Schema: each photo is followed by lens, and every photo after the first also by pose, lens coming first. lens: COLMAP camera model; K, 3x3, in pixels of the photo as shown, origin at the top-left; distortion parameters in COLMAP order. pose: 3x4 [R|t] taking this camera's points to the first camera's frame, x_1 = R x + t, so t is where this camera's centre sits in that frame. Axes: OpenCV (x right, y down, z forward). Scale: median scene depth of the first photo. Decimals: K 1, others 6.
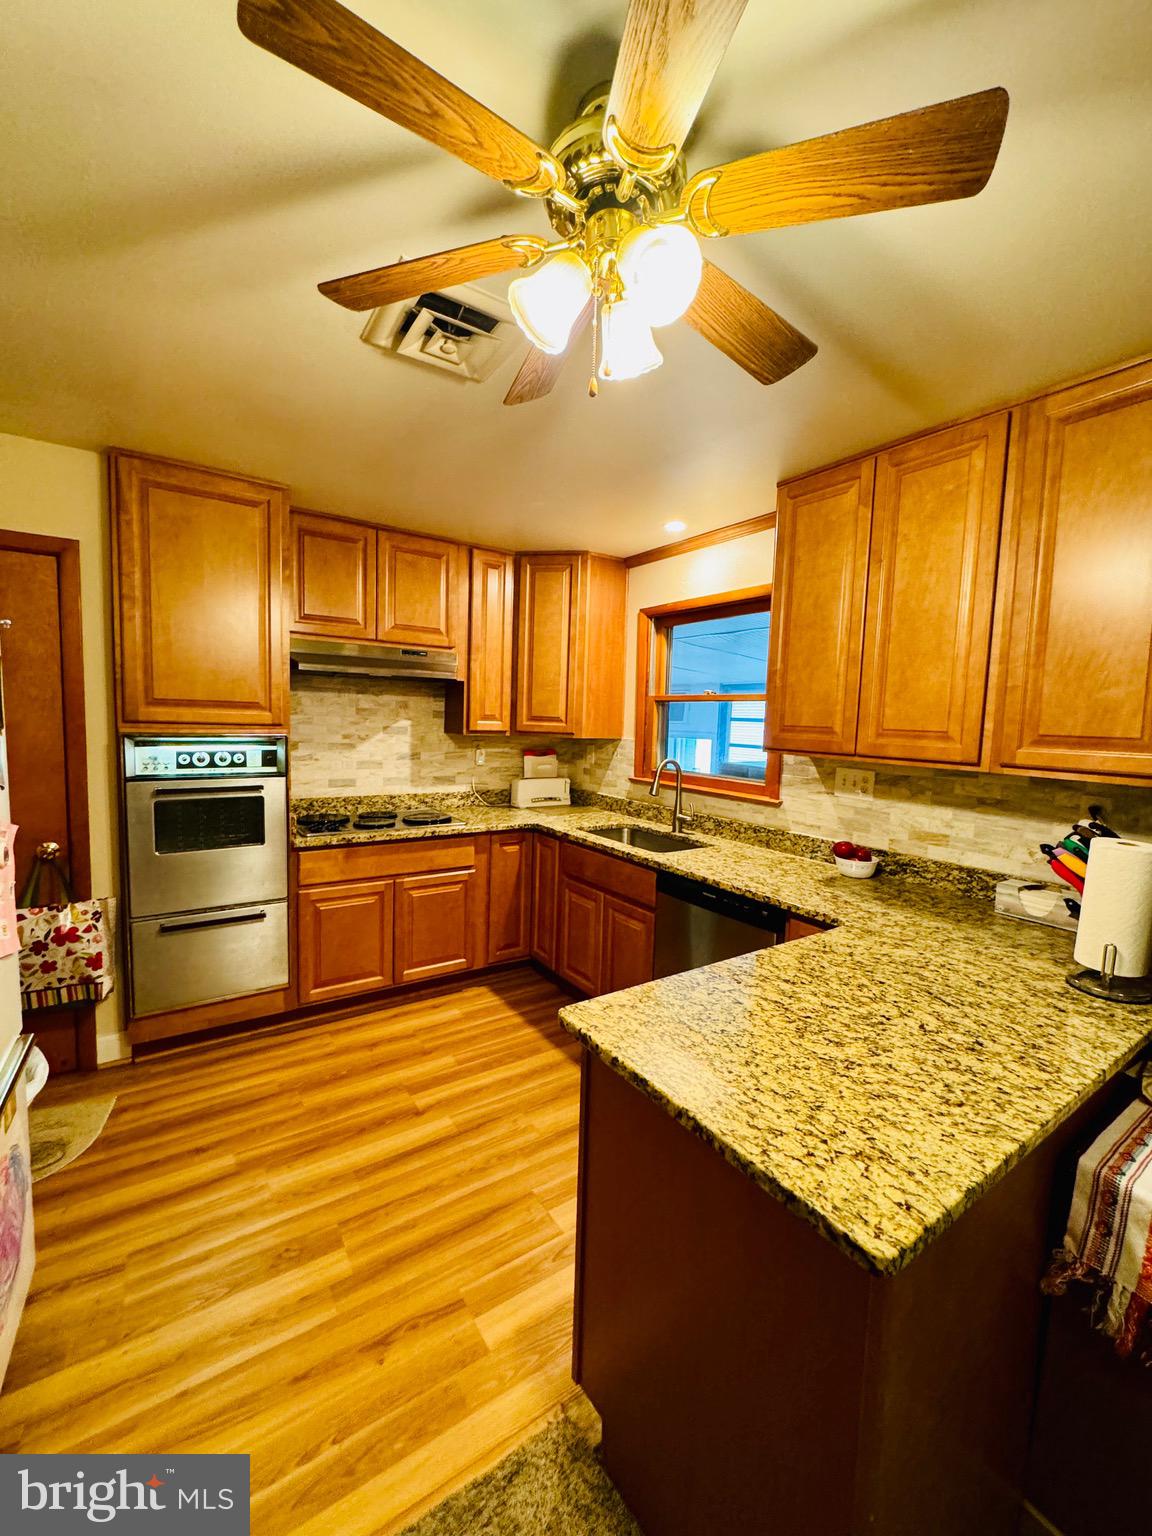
lens RADIAL K [[612.0, 0, 573.3], [0, 612.0, 765.5], [0, 0, 1]] dist [0.002703, 0.000322]
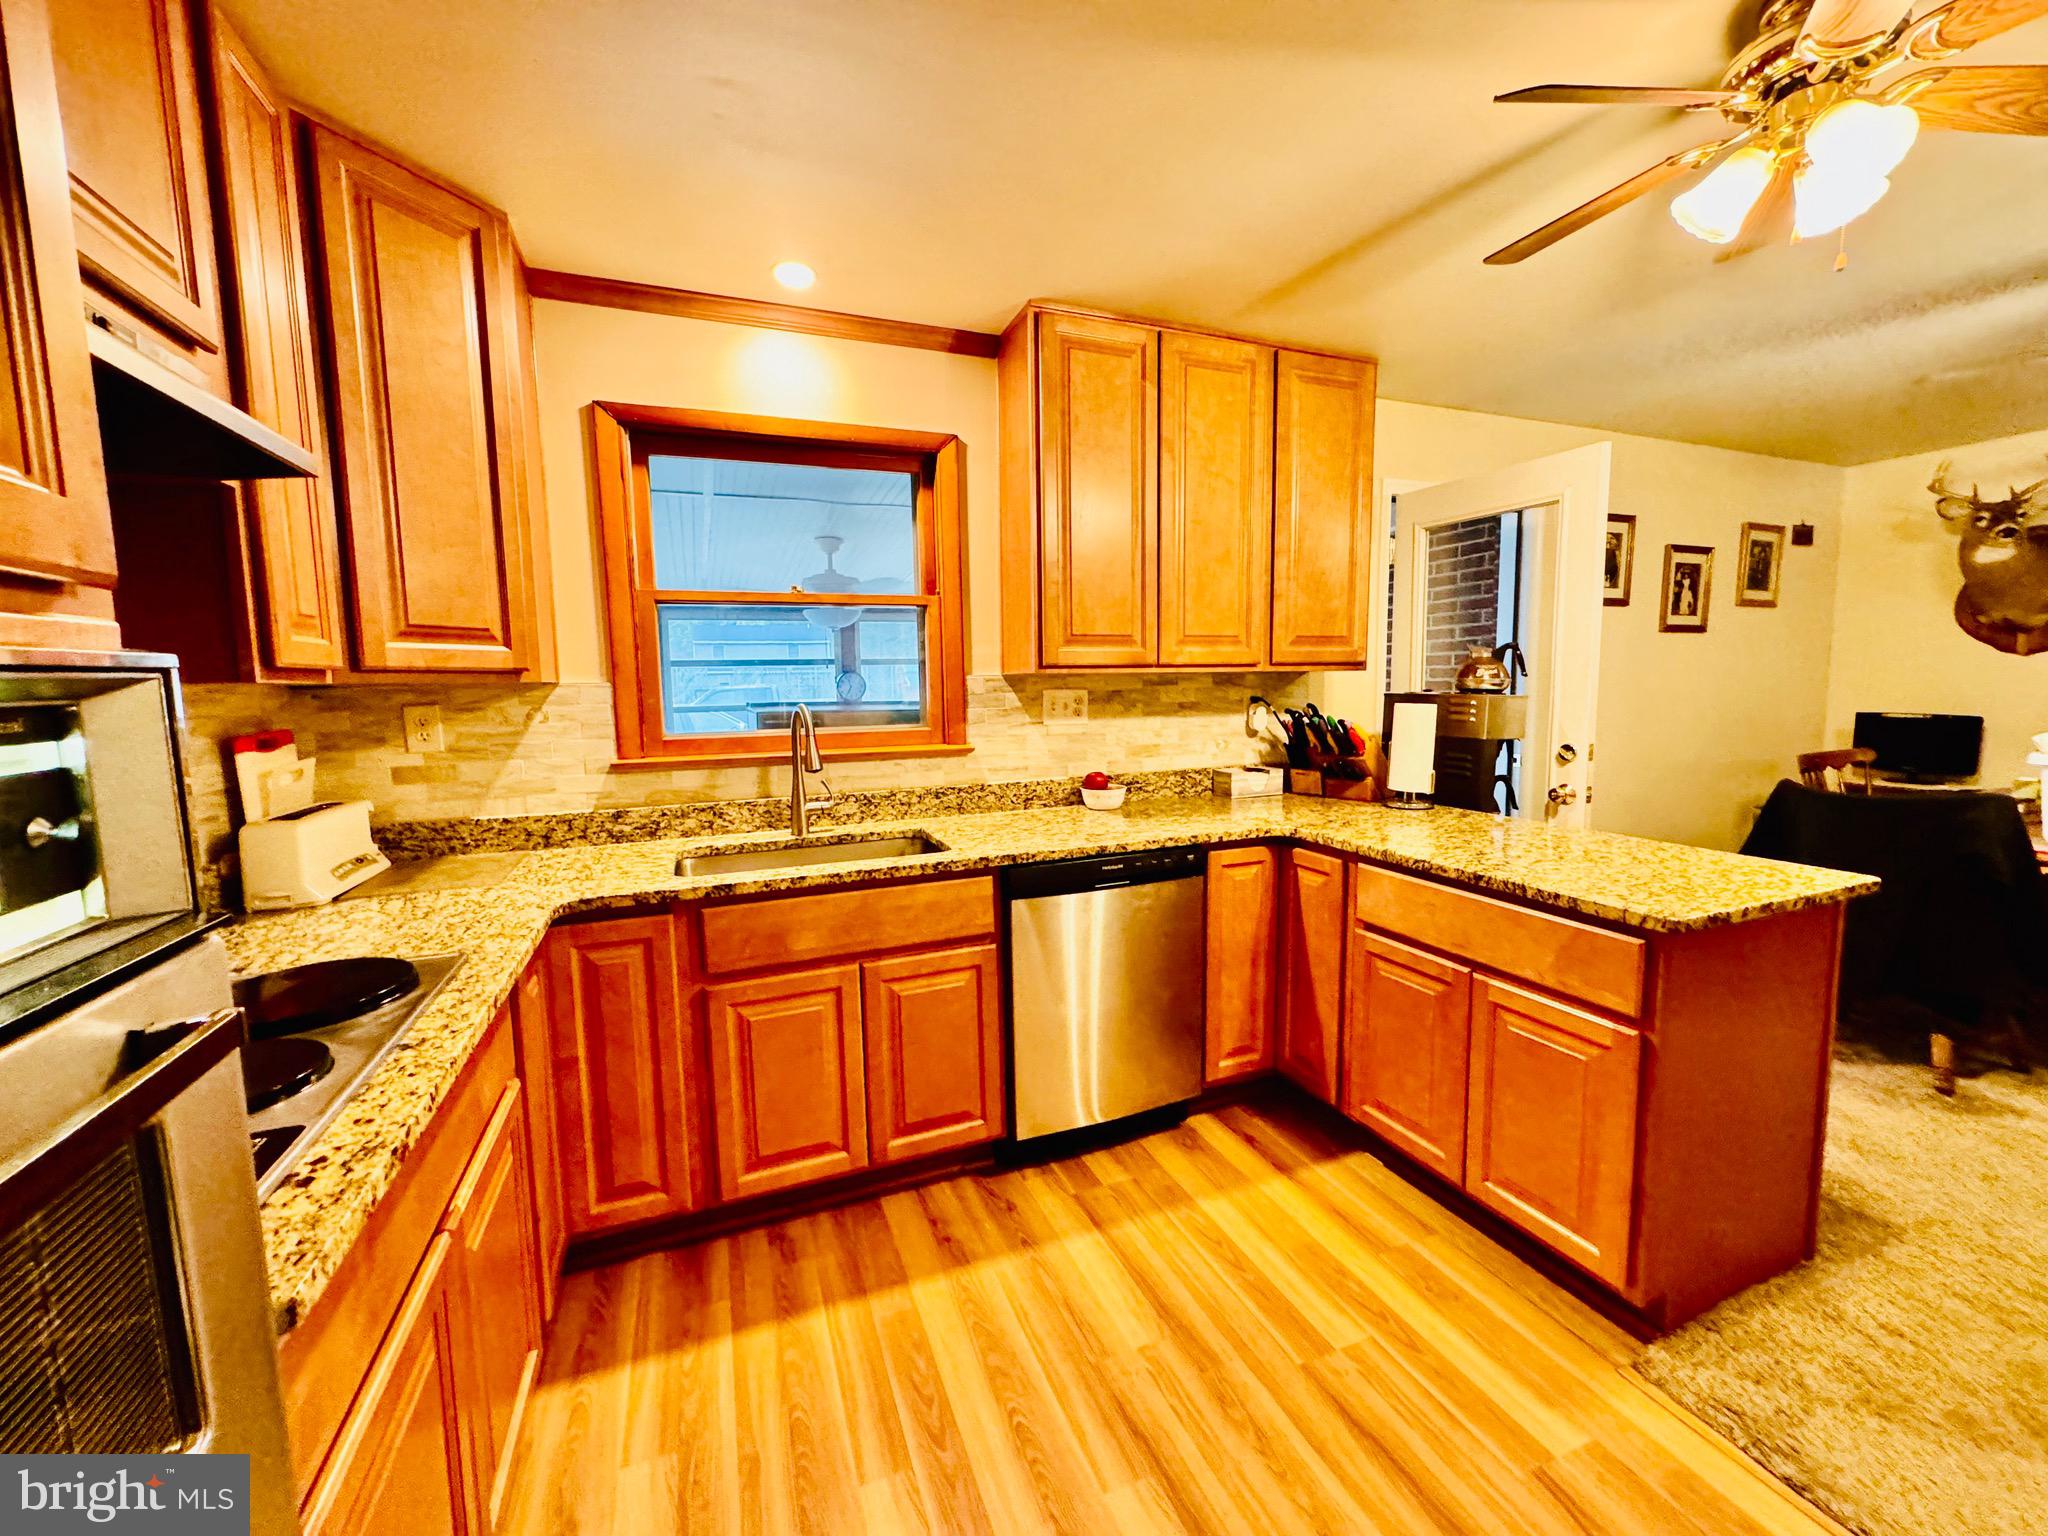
lens RADIAL K [[816.0, 0, 1023.8], [0, 816.0, 772.7], [0, 0, 1]] dist [0.002703, 0.000322]
pose [[0.211933, -0.143372, 0.966710, -0.641544], [0.102392, 0.986994, 0.123933, -0.025484], [-0.971906, 0.072718, 0.223856, 0.789161]]
